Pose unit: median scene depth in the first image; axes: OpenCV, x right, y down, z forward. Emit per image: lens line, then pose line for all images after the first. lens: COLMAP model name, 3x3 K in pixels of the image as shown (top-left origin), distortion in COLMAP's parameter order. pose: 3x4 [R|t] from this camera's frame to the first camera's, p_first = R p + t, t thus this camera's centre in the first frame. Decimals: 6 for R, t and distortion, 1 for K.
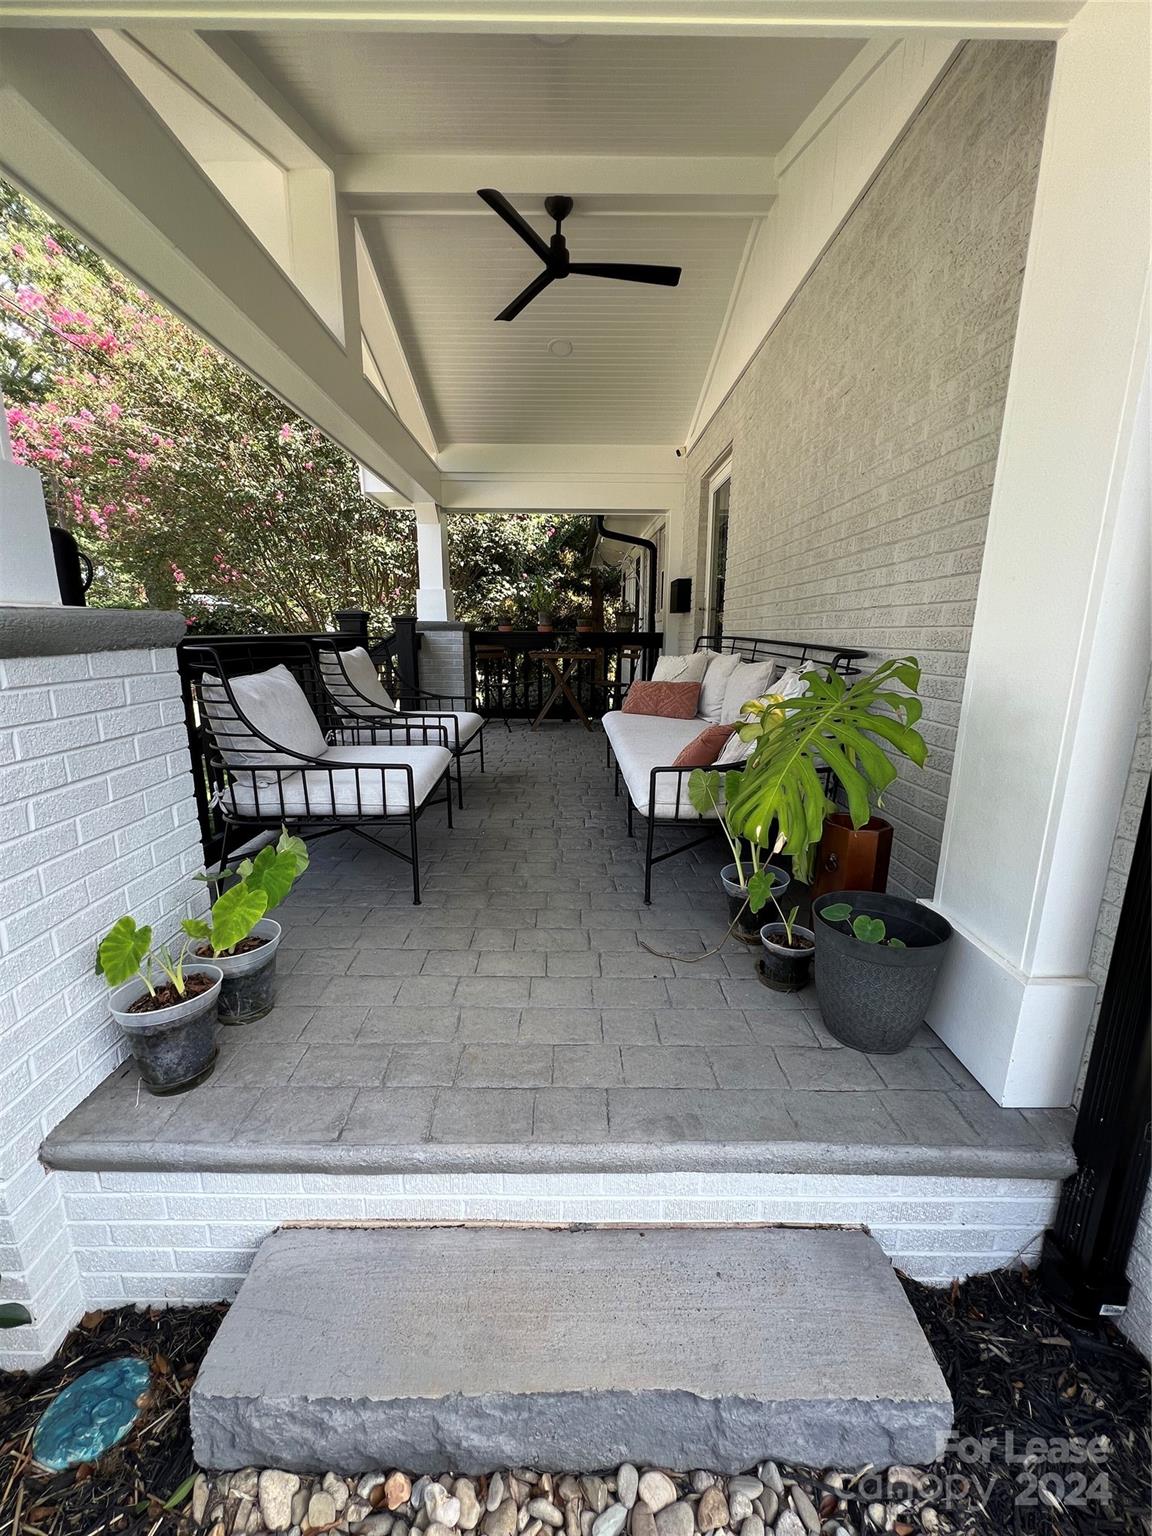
lens RADIAL K [[615.9, 0, 576.0], [0, 615.9, 768.0], [0, 0, 1]] dist [-0.001764, 0.000674]
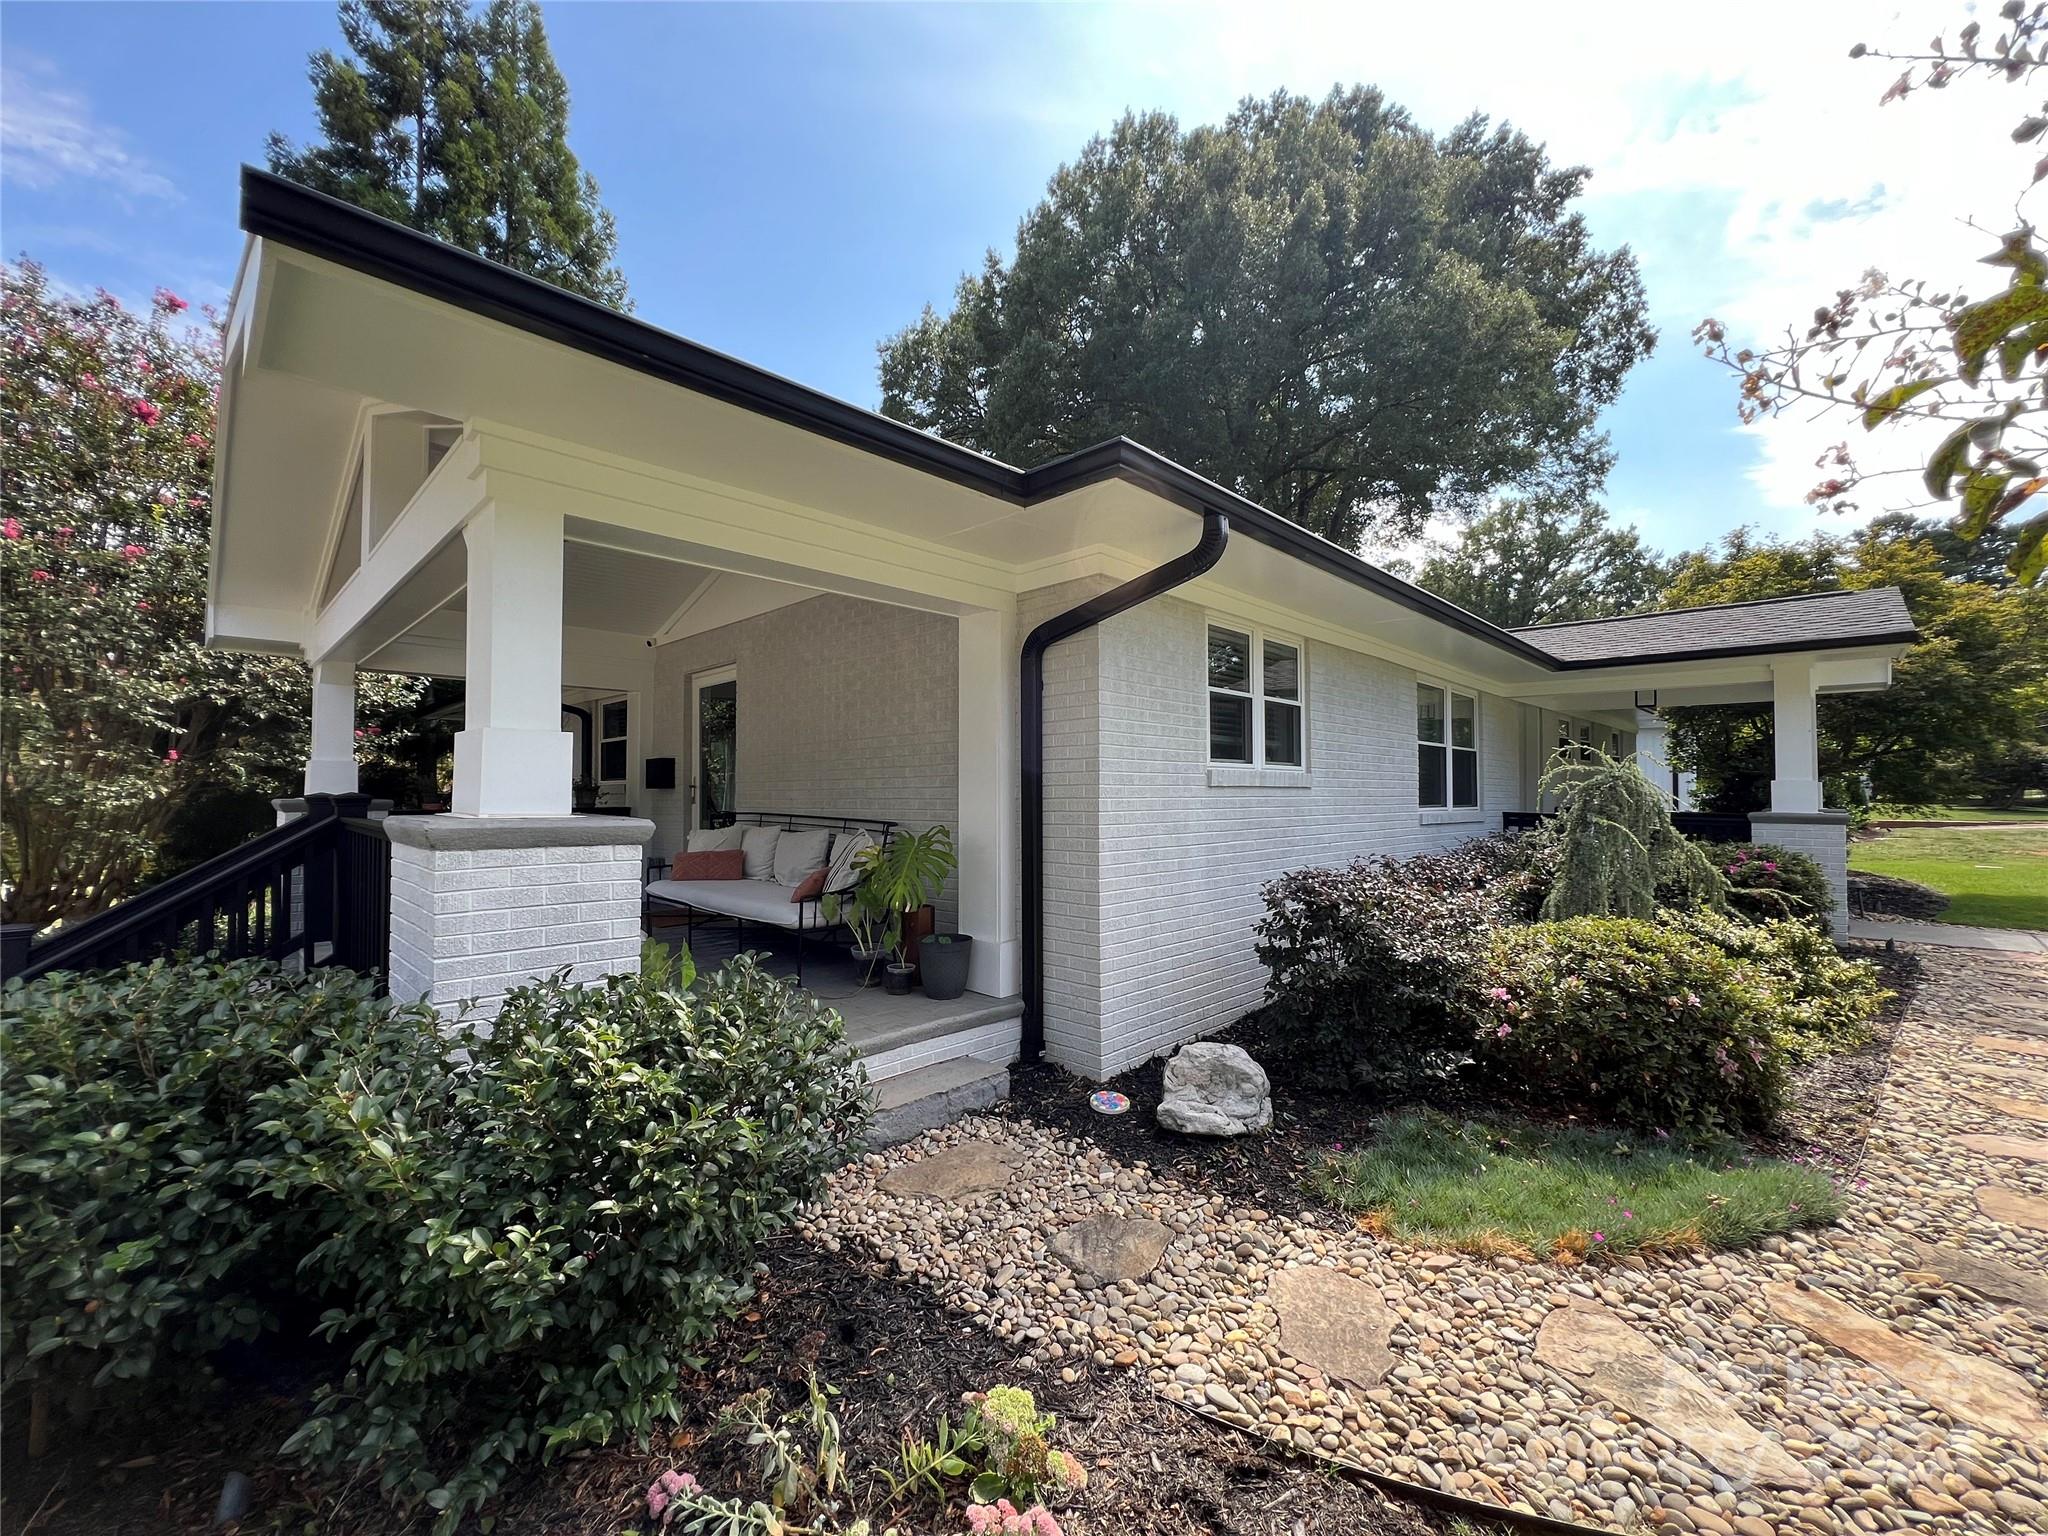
lens RADIAL K [[821.2, 0, 1025.9], [0, 821.2, 769.2], [0, 0, 1]] dist [-0.001764, 0.000674]
pose [[0.706973, 0.012243, 0.707135, -0.986427], [0.161059, 0.970792, -0.177830, 0.153238], [-0.688658, 0.239611, 0.684351, -0.972554]]
